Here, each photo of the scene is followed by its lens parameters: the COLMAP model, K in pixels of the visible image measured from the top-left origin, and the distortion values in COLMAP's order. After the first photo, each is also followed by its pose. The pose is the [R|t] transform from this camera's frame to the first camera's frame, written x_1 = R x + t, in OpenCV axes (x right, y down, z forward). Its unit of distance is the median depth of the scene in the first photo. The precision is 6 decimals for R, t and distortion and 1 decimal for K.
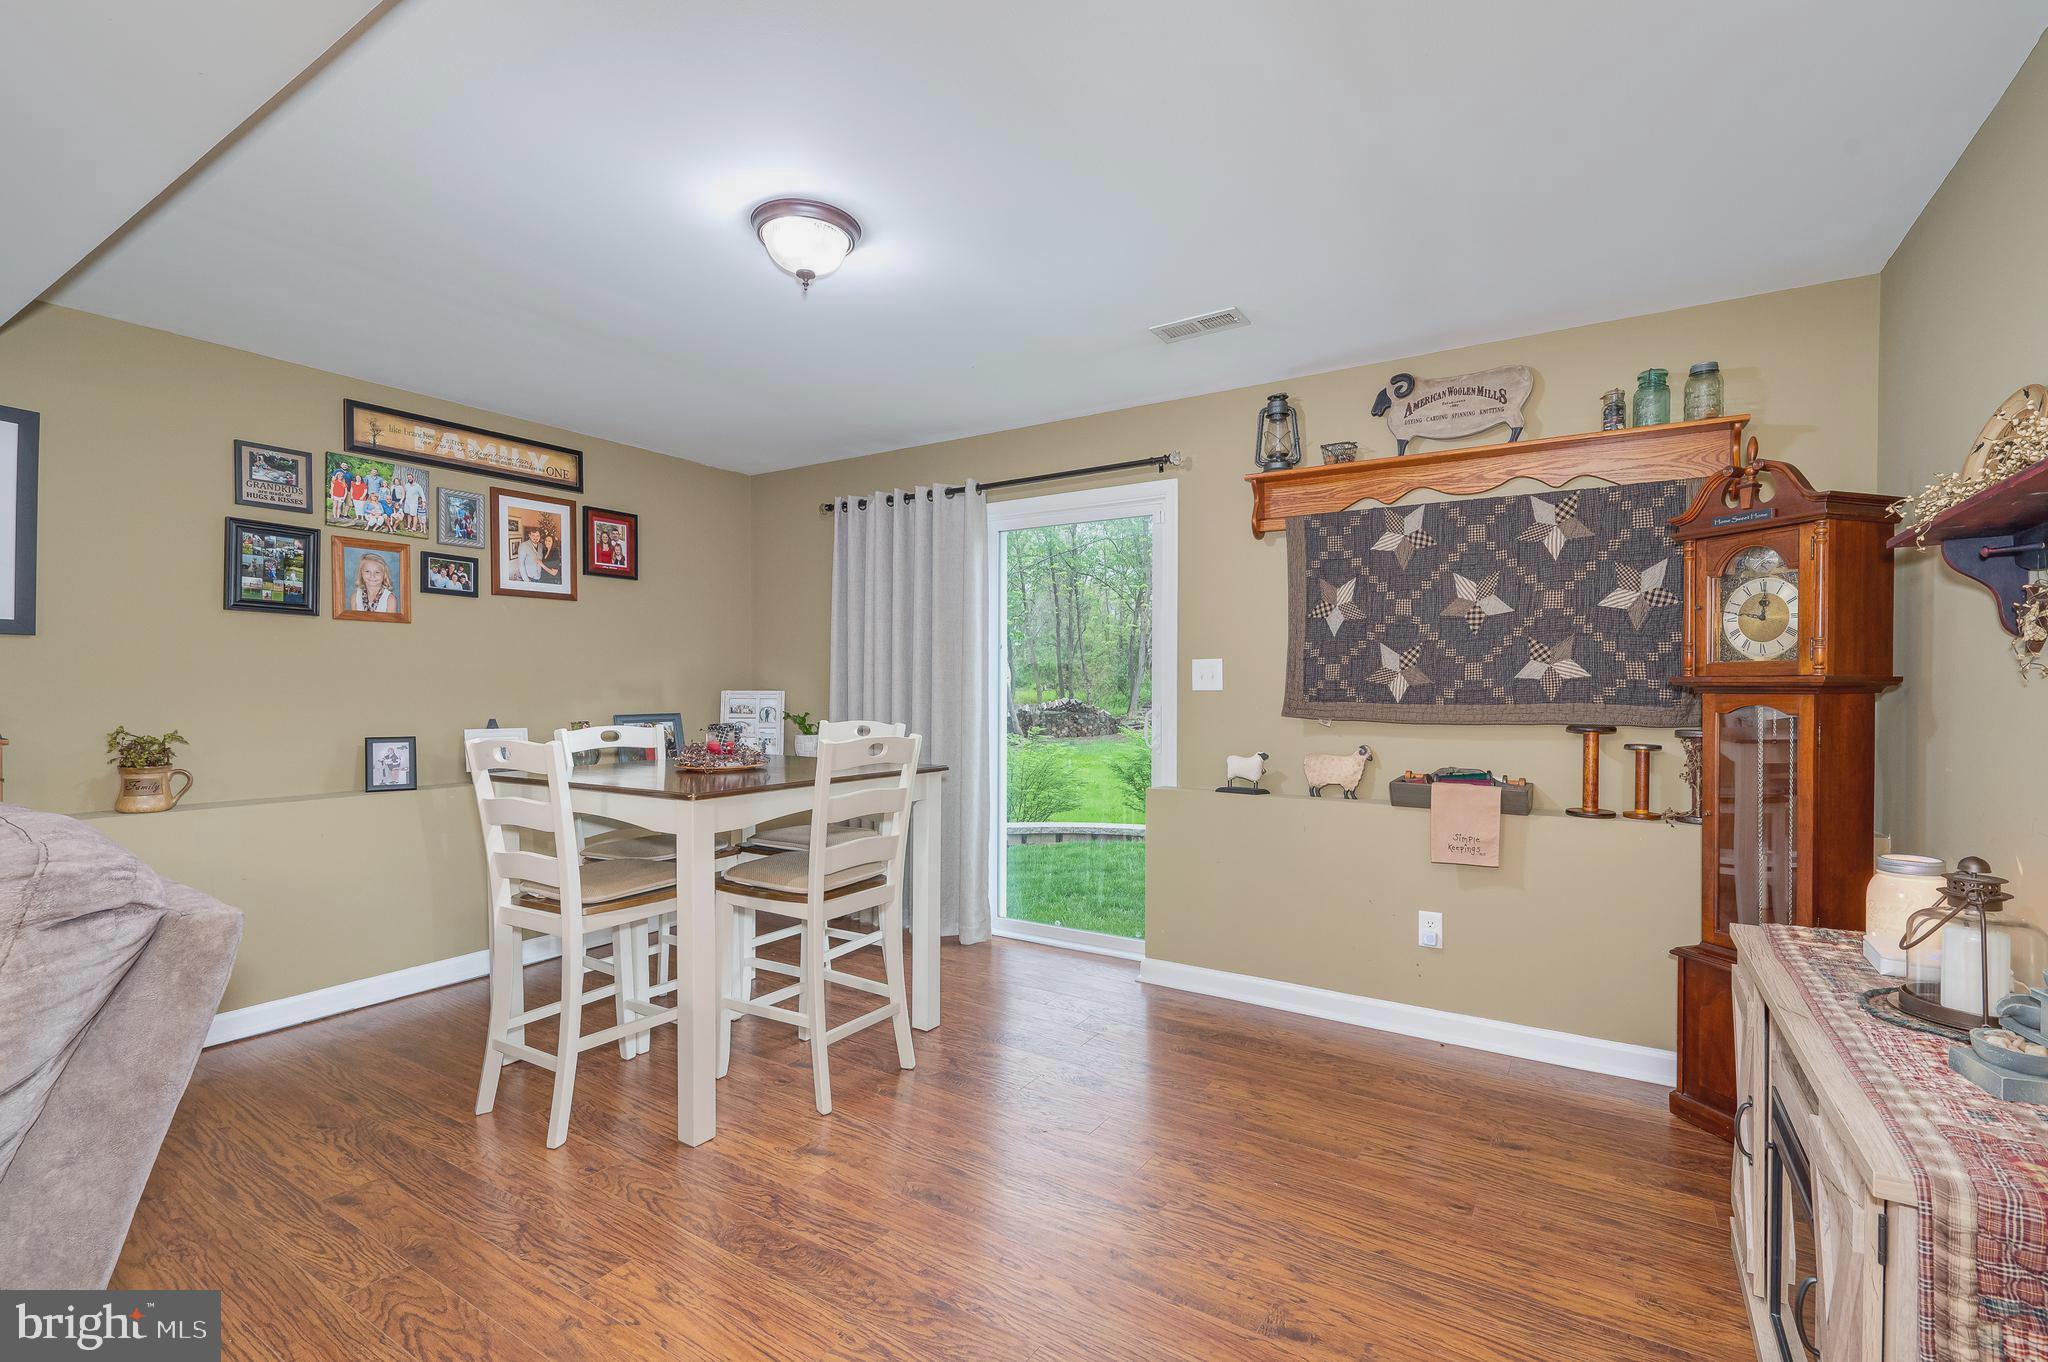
lens RADIAL K [[922.3, 0, 1027.2], [0, 922.3, 687.3], [0, 0, 1]] dist [0.000705, 0.000012]
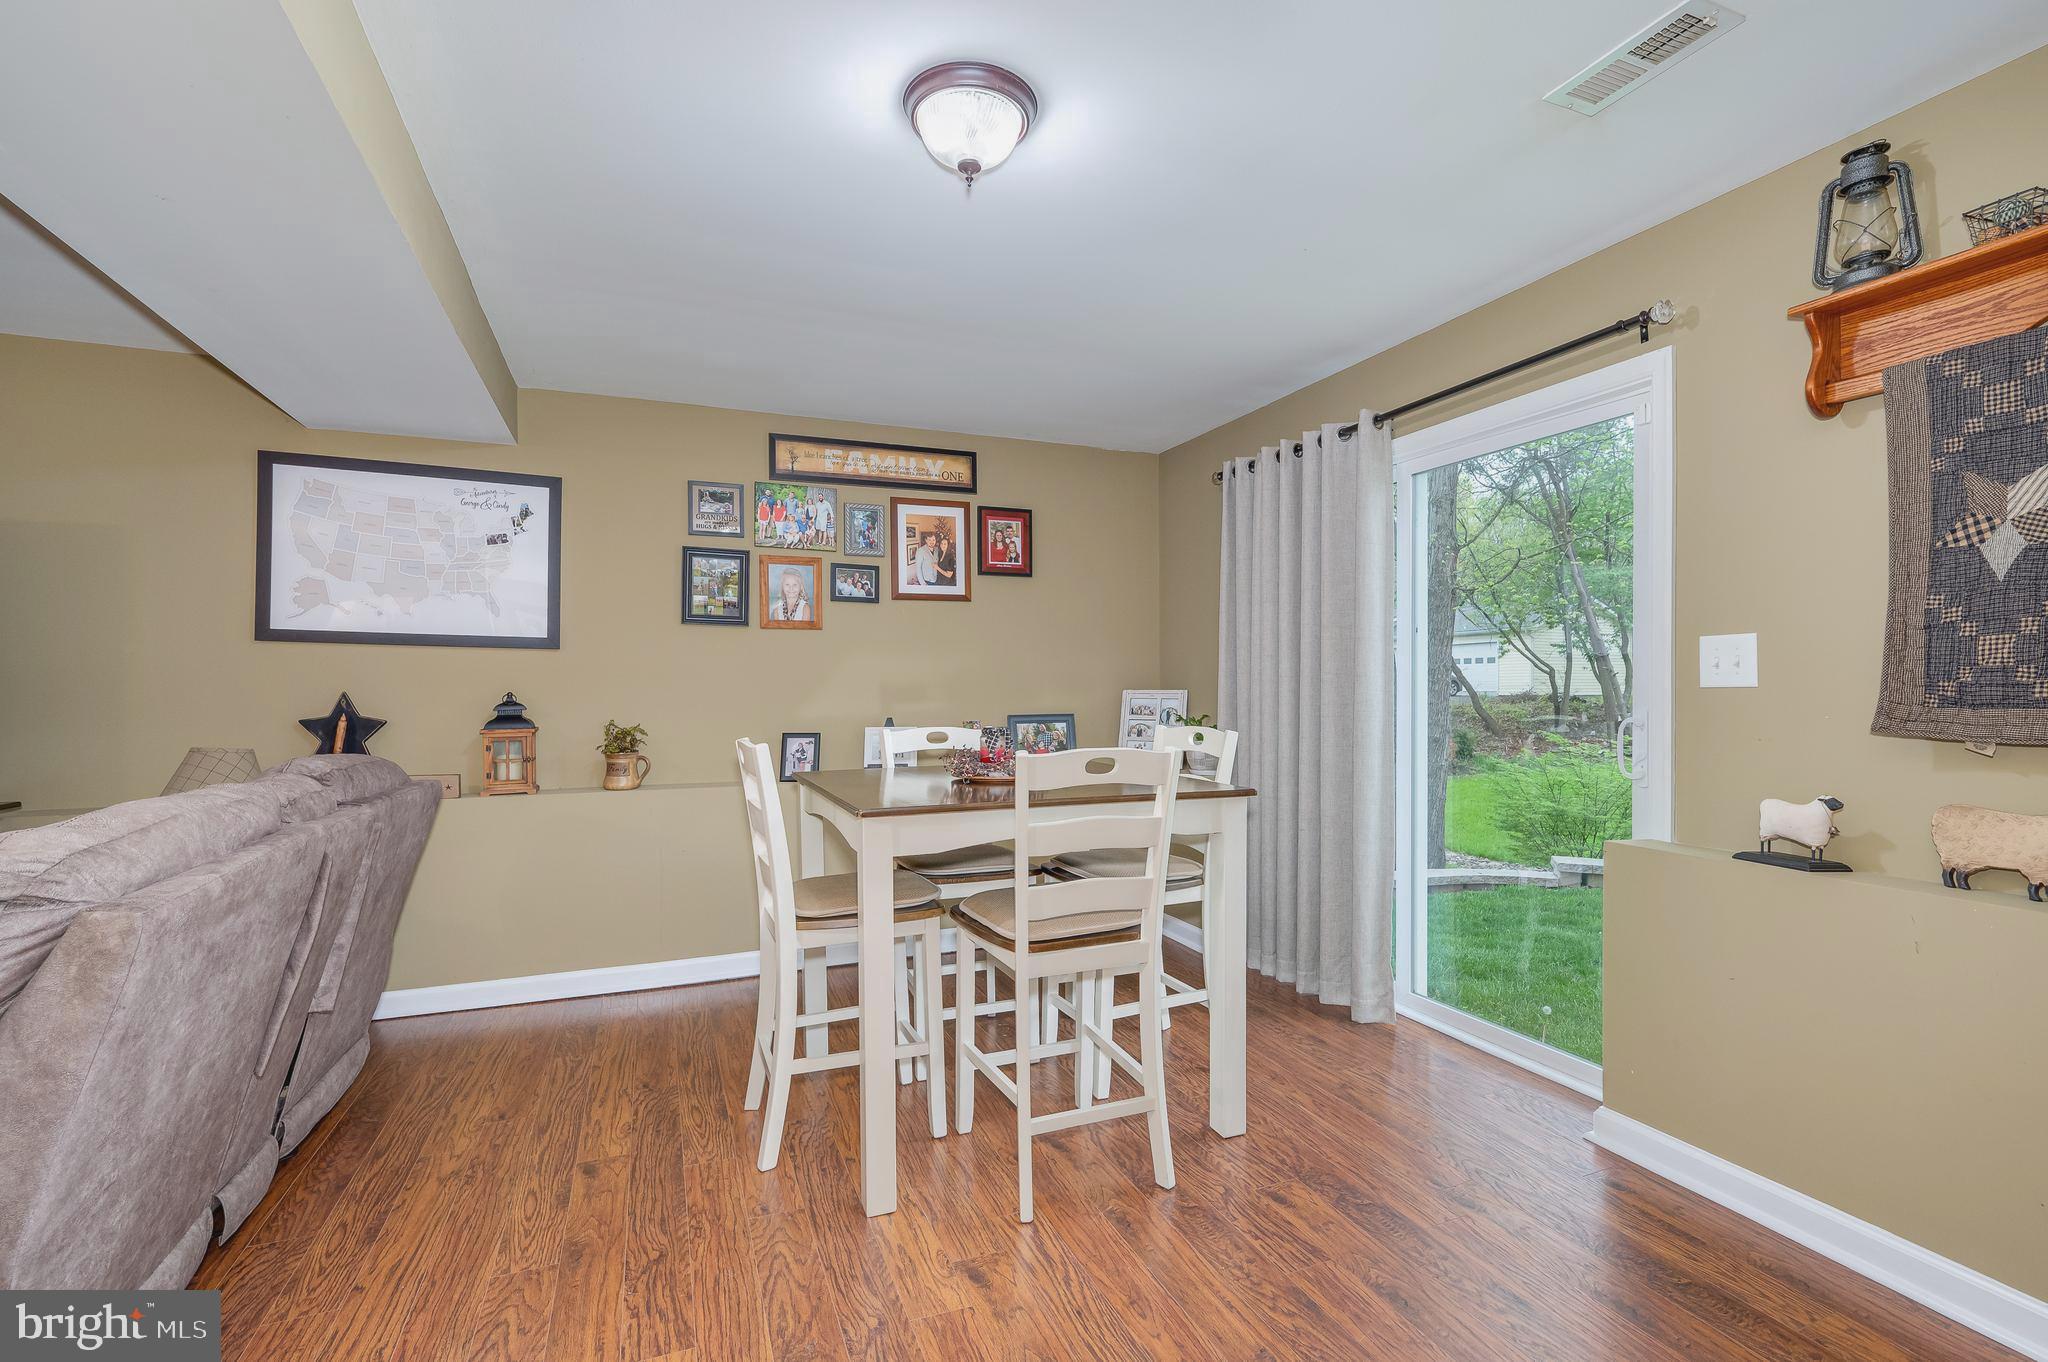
lens RADIAL K [[922.3, 0, 1037.7], [0, 922.3, 692.1], [0, 0, 1]] dist [0.000705, 0.000012]
pose [[0.818301, -0.001760, -0.574787, 0.186299], [0.004997, 0.999979, 0.004052, 0.002048], [0.574768, -0.006188, 0.818293, 0.268994]]
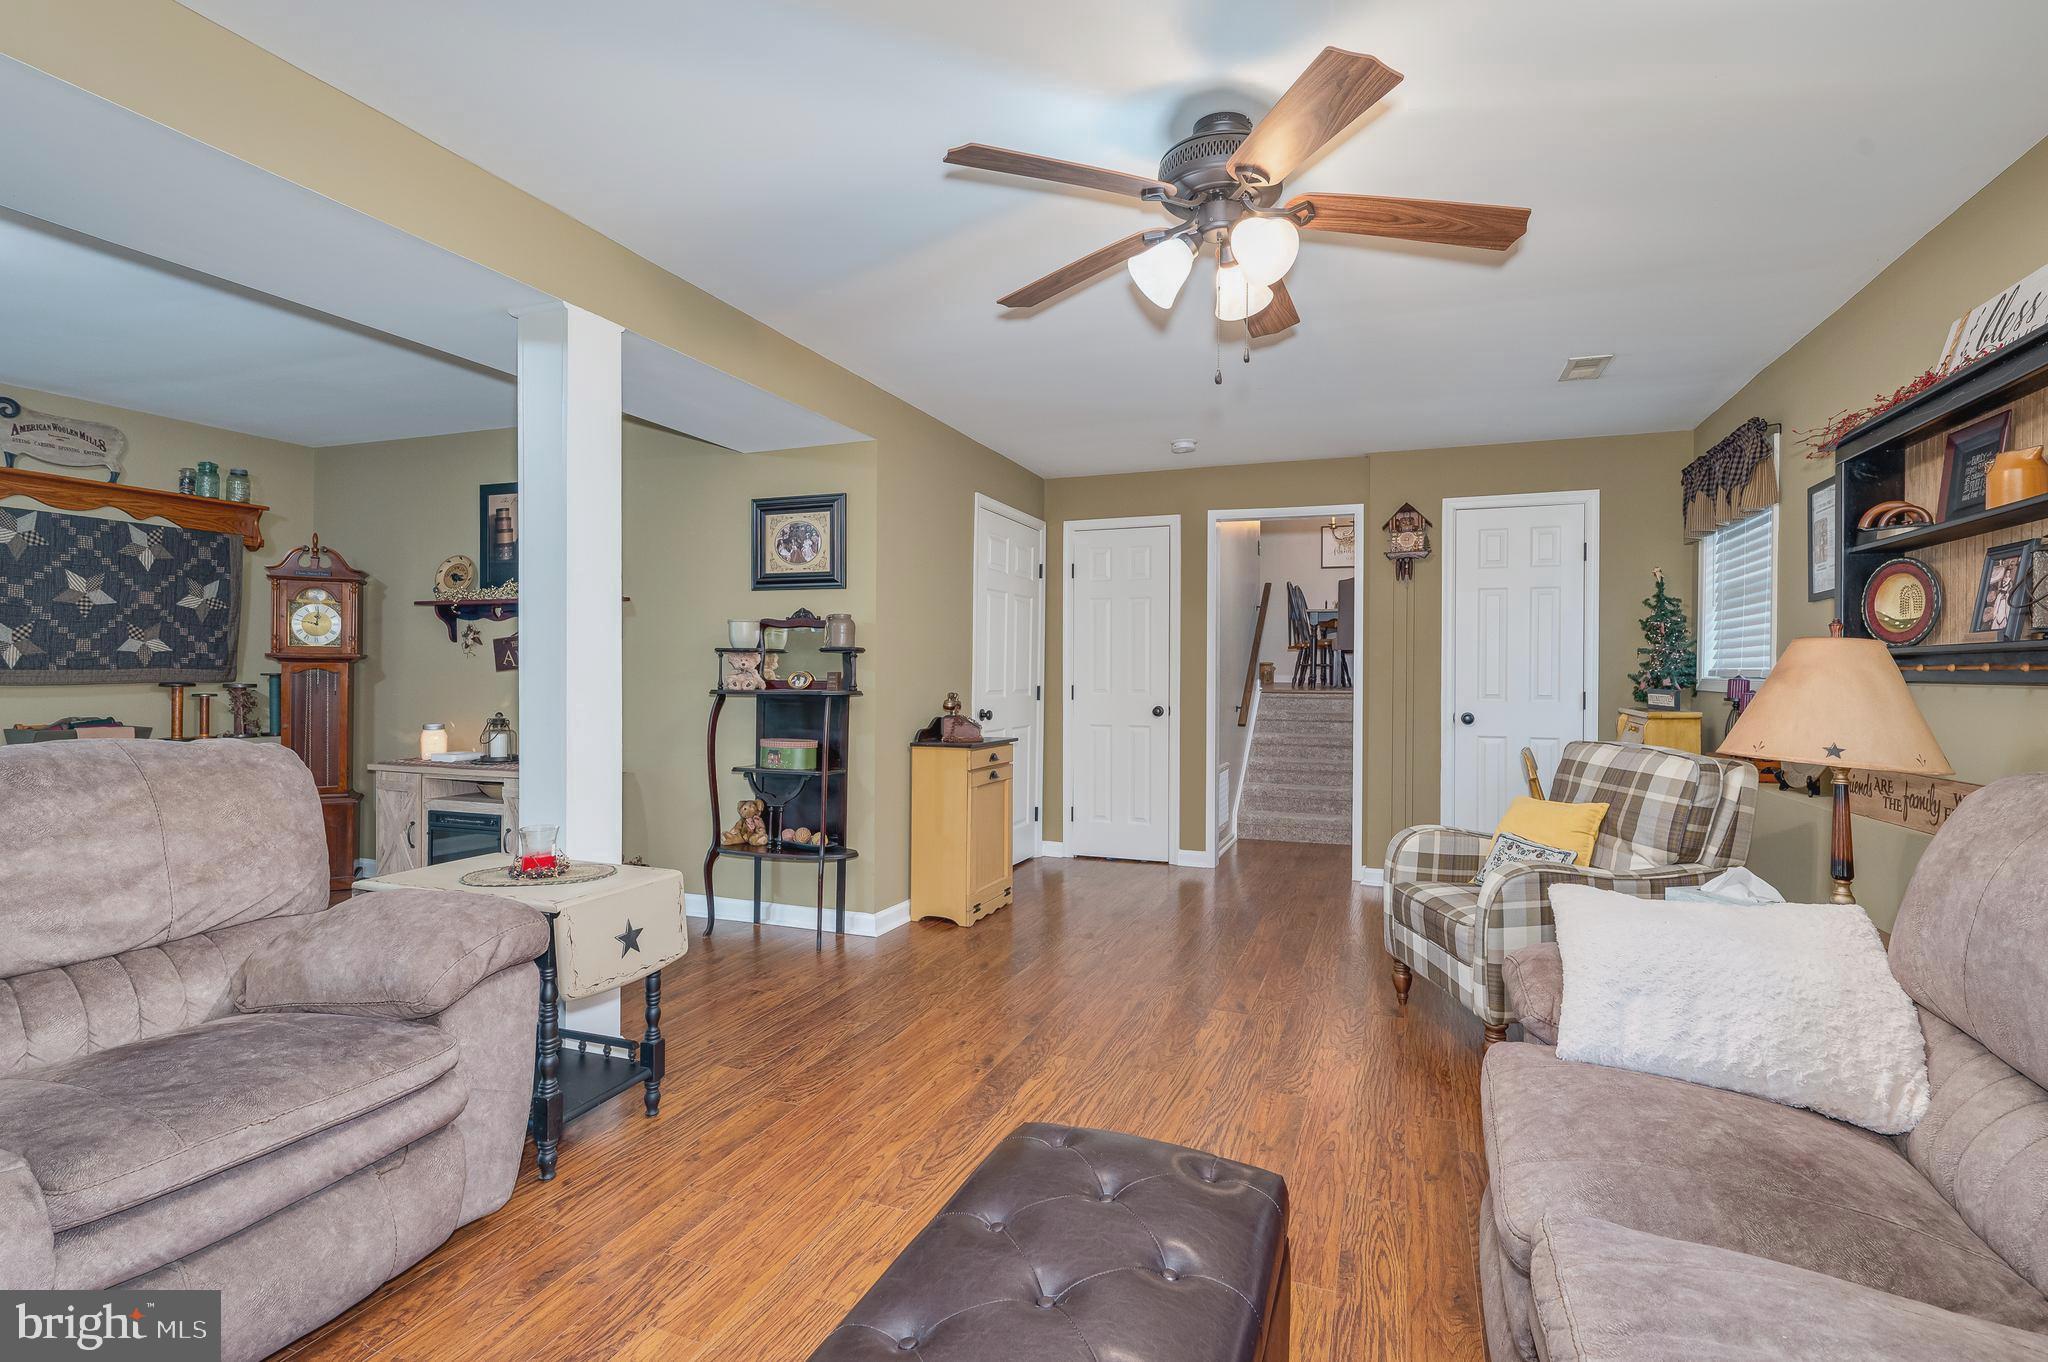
lens RADIAL K [[938.0, 0, 1038.2], [0, 938.0, 673.8], [0, 0, 1]] dist [0.000324, 0.000384]
pose [[-0.206920, -0.008555, 0.978321, -1.067180], [-0.012281, 0.999906, 0.006146, -0.000617], [-0.978281, -0.010743, -0.207005, -0.074607]]
